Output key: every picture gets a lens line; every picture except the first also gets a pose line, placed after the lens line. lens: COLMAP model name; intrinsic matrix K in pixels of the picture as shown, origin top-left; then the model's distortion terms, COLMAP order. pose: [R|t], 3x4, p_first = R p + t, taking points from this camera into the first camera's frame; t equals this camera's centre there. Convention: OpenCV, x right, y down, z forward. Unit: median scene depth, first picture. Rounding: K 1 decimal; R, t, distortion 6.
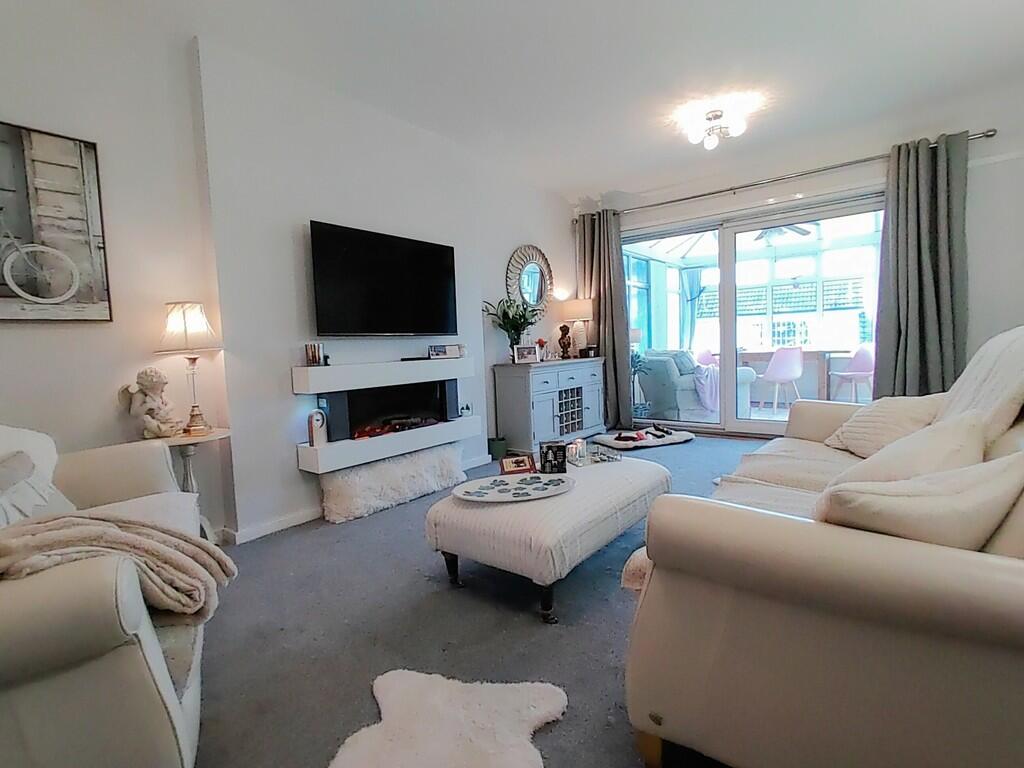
lens RADIAL K [[508.2, 0, 512.0], [0, 508.2, 384.0], [0, 0, 1]] dist [0.004505, 0.000454]
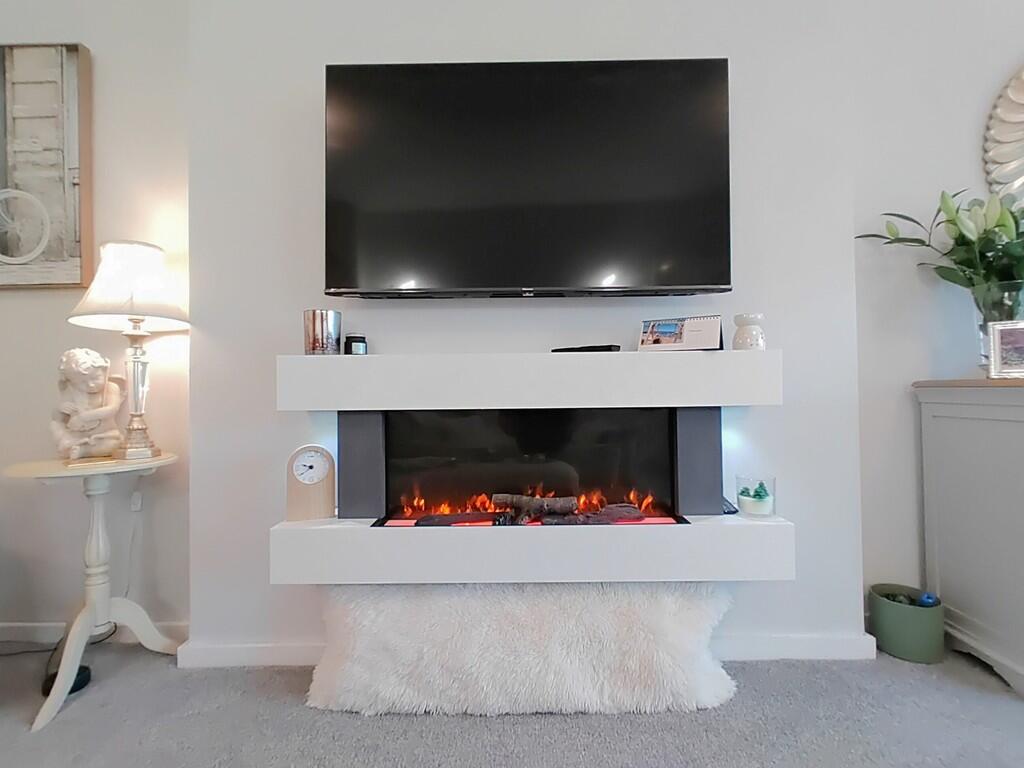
lens RADIAL K [[508.2, 0, 512.0], [0, 508.2, 384.0], [0, 0, 1]] dist [0.004505, 0.000454]
pose [[0.608471, 0.011751, -0.793489, 0.146275], [-0.075768, 0.996183, -0.043349, -0.000677], [0.789950, 0.086498, 0.607039, 1.068011]]
